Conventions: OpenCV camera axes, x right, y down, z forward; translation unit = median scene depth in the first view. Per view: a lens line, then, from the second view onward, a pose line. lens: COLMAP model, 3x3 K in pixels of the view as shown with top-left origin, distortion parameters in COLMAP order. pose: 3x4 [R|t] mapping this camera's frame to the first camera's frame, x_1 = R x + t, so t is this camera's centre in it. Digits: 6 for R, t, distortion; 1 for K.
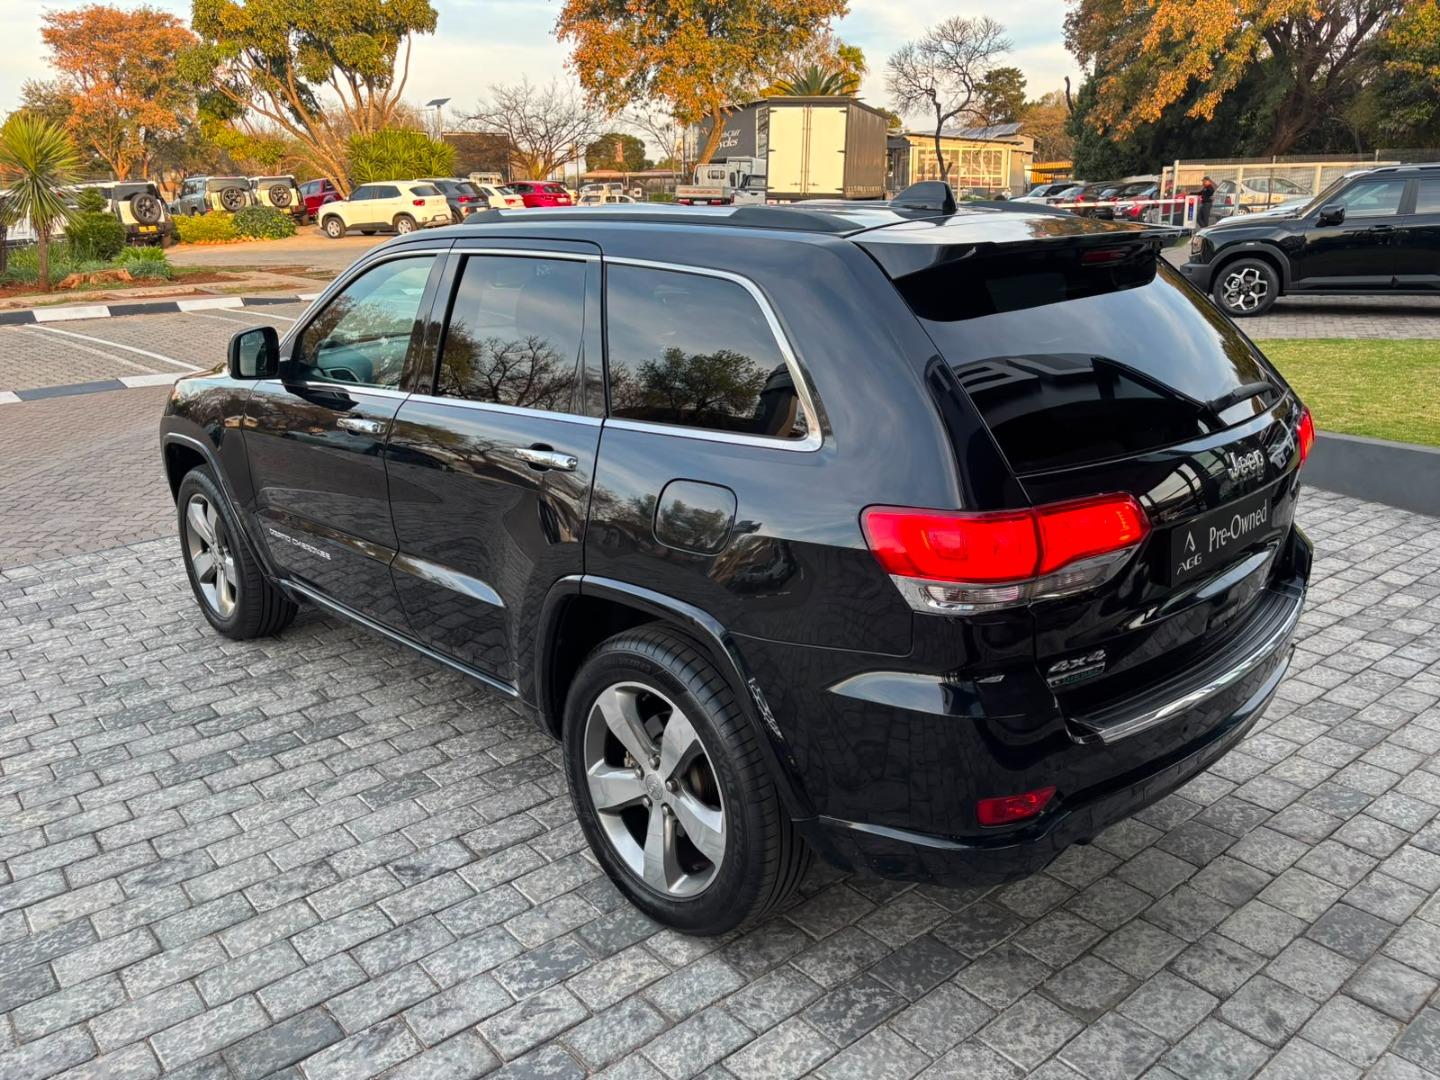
lens RADIAL K [[1086.9, 0, 723.3], [0, 1086.9, 563.8], [0, 0, 1]] dist [0.053636, -0.061648]
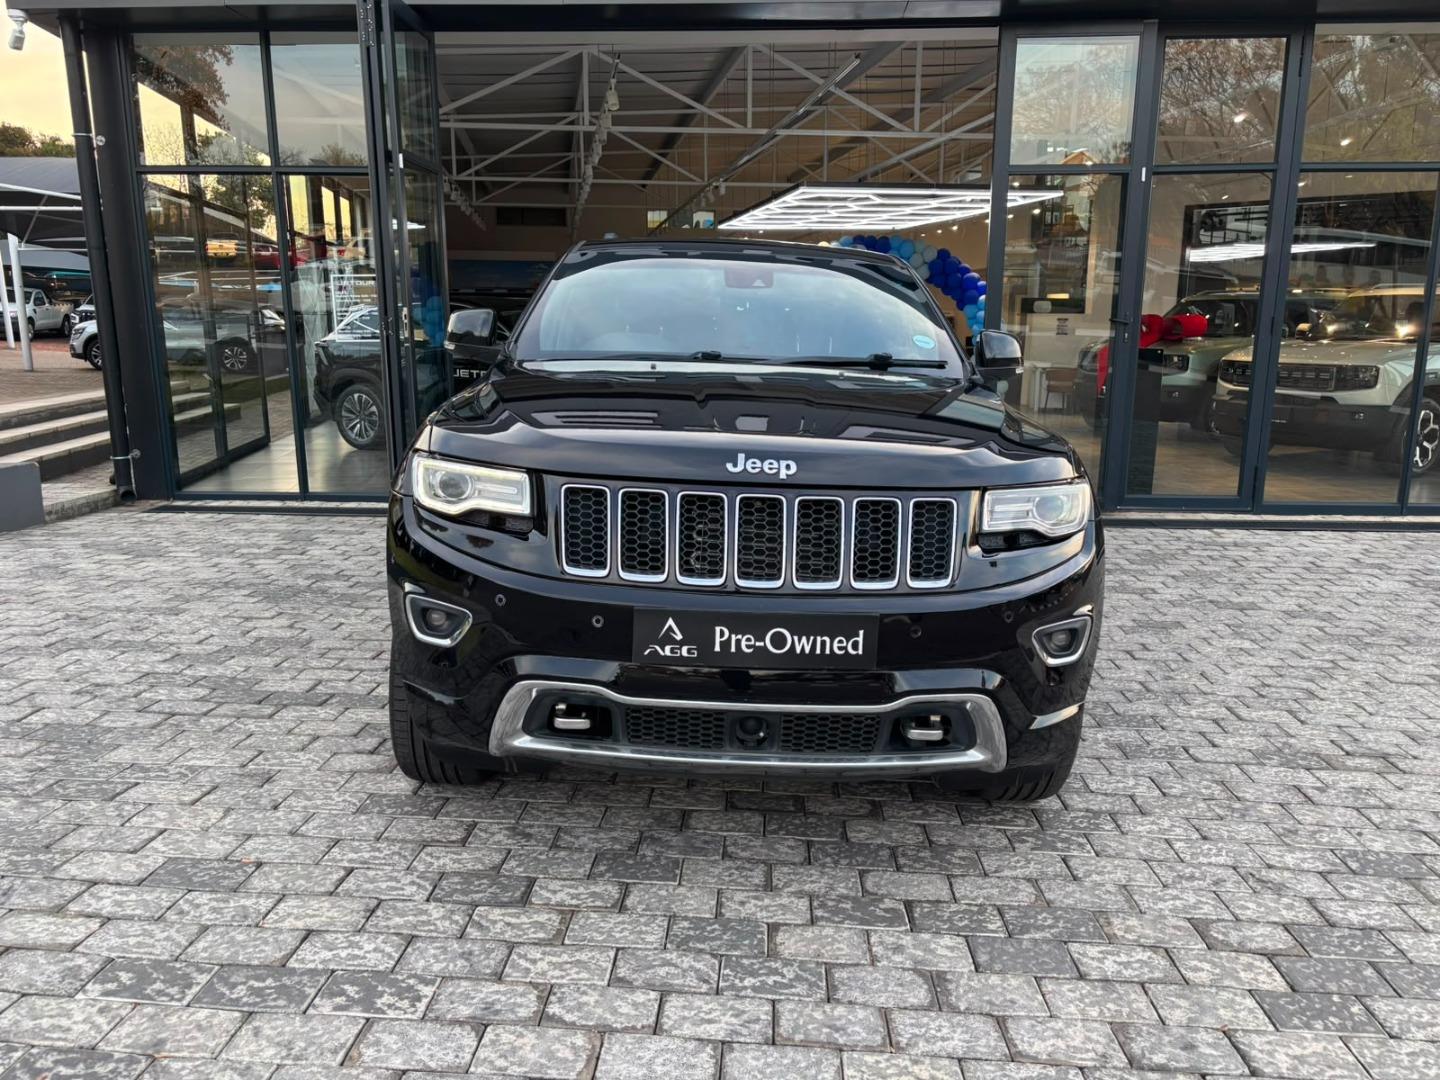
lens RADIAL K [[1099.6, 0, 726.1], [0, 1099.6, 543.3], [0, 0, 1]] dist [0.039662, -0.028053]
pose [[-0.739613, -0.126016, 0.661129, -0.836410], [0.186340, 0.905573, 0.381070, -0.418268], [-0.646722, 0.405040, -0.646292, 1.668491]]
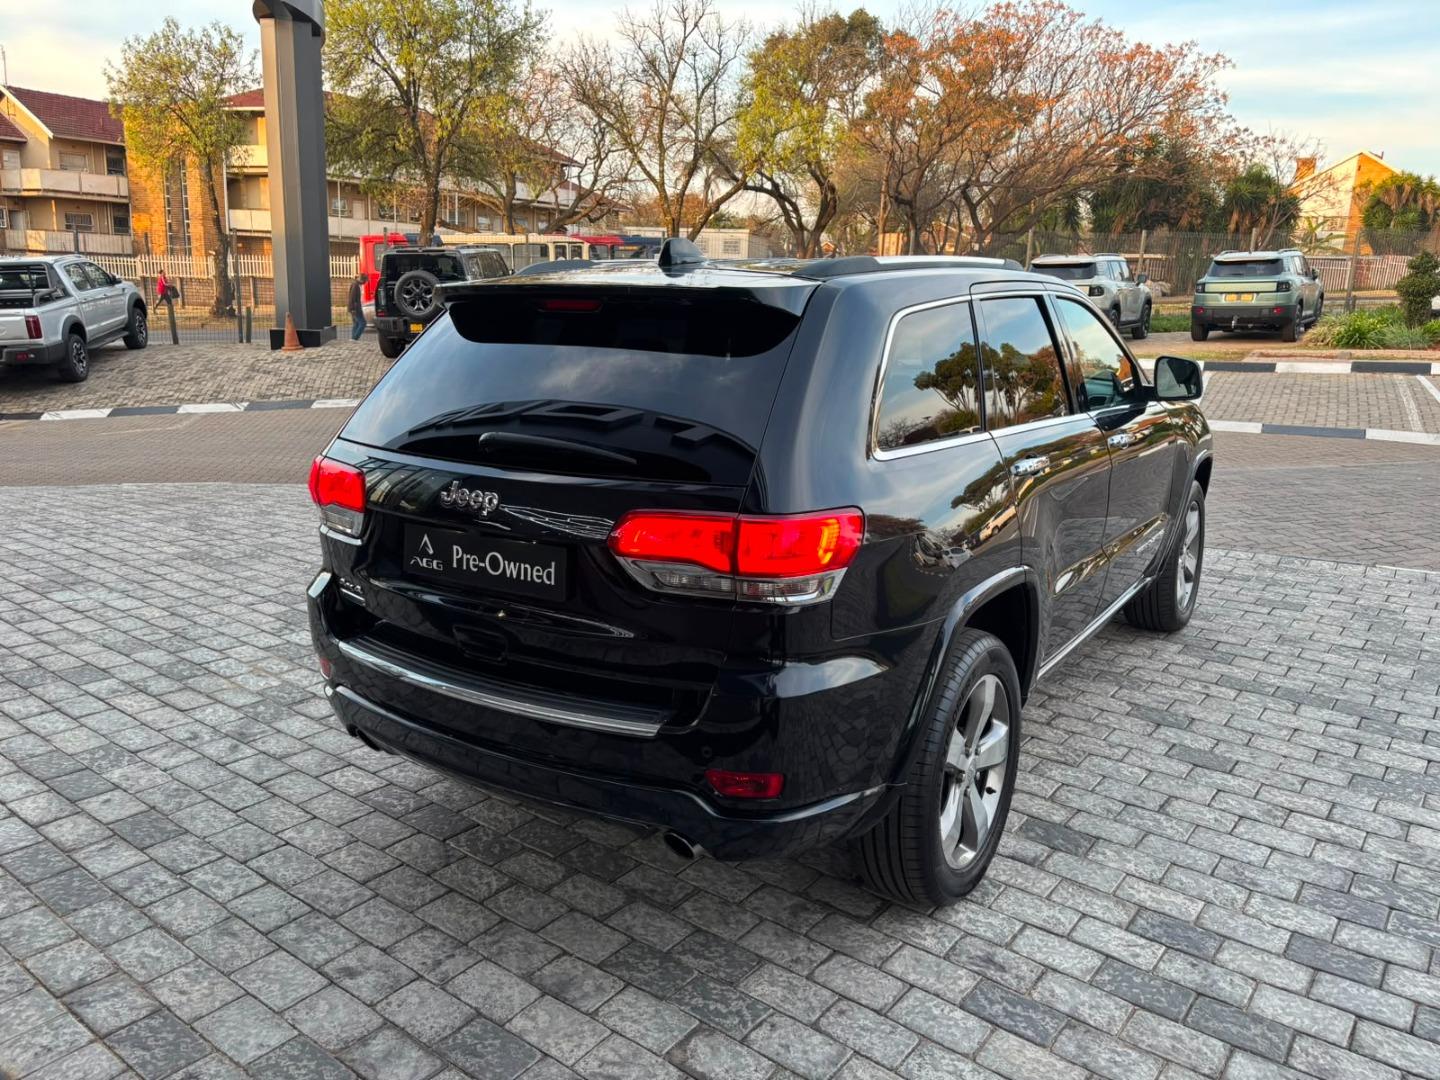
lens RADIAL K [[1083.1, 0, 720.2], [0, 1083.1, 566.0], [0, 0, 1]] dist [0.057149, -0.068071]
pose [[0.222093, 0.267893, -0.937501, 0.837074], [-0.310386, 0.930919, 0.192482, -0.167477], [0.924303, 0.248239, 0.289901, 0.506512]]
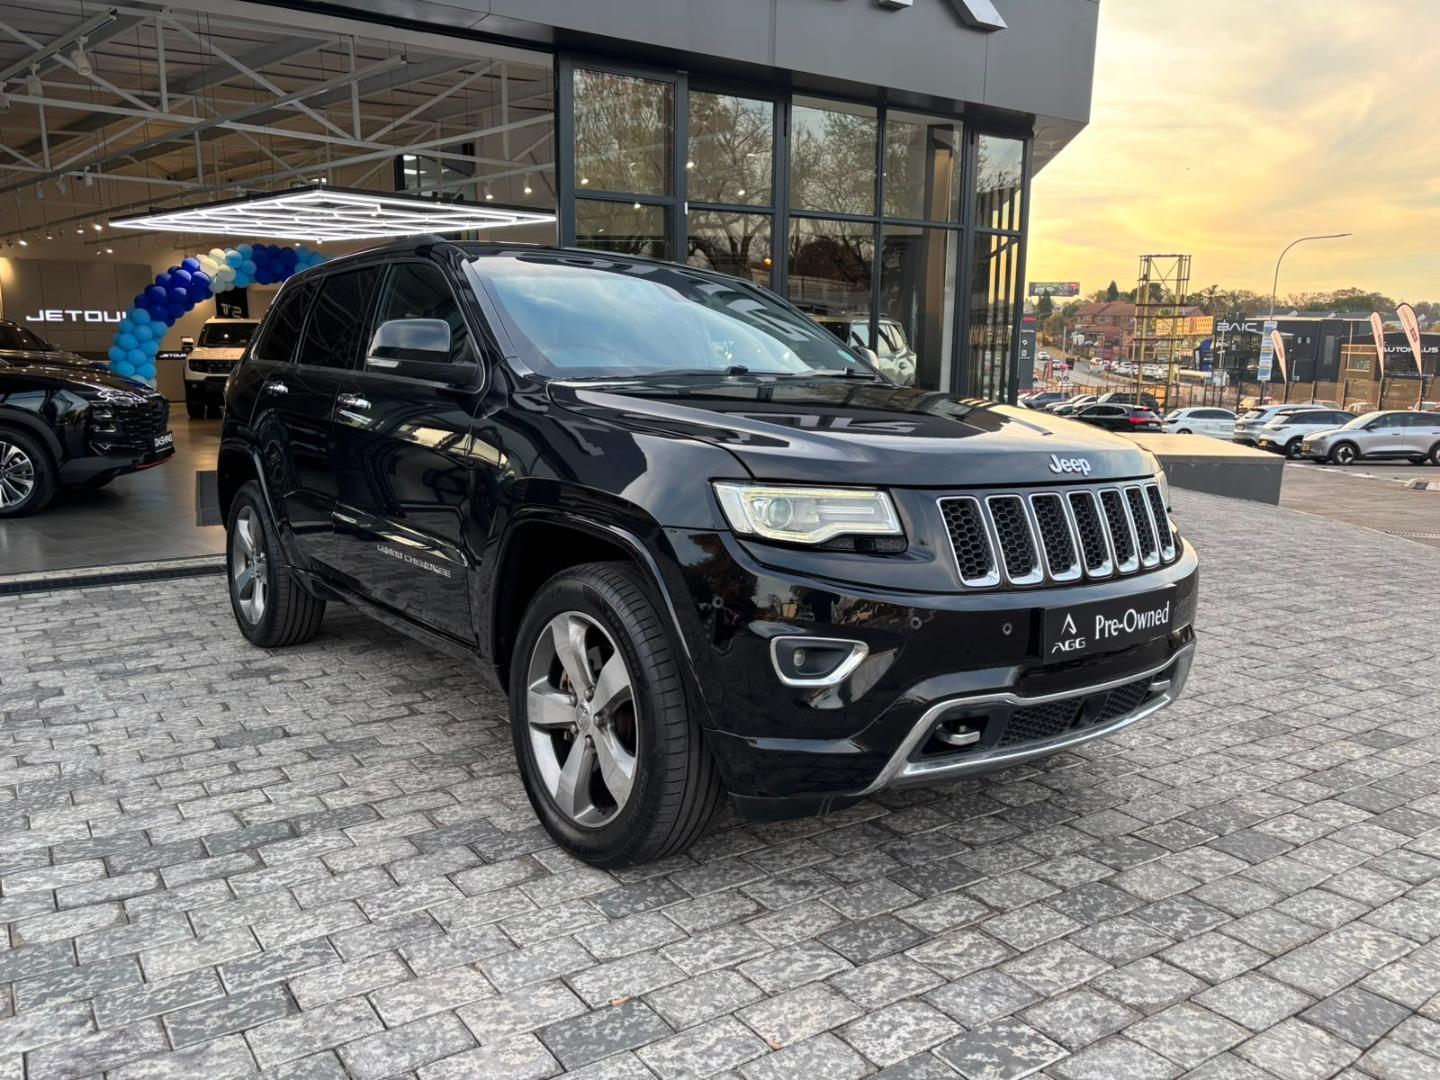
lens RADIAL K [[1096.3, 0, 723.1], [0, 1096.3, 543.5], [0, 0, 1]] dist [0.058773, -0.065204]
pose [[-0.995222, -0.013189, 0.096744, -0.342807], [0.030566, 0.898947, 0.436989, -0.472731], [-0.092732, 0.437858, -0.894249, 1.863380]]
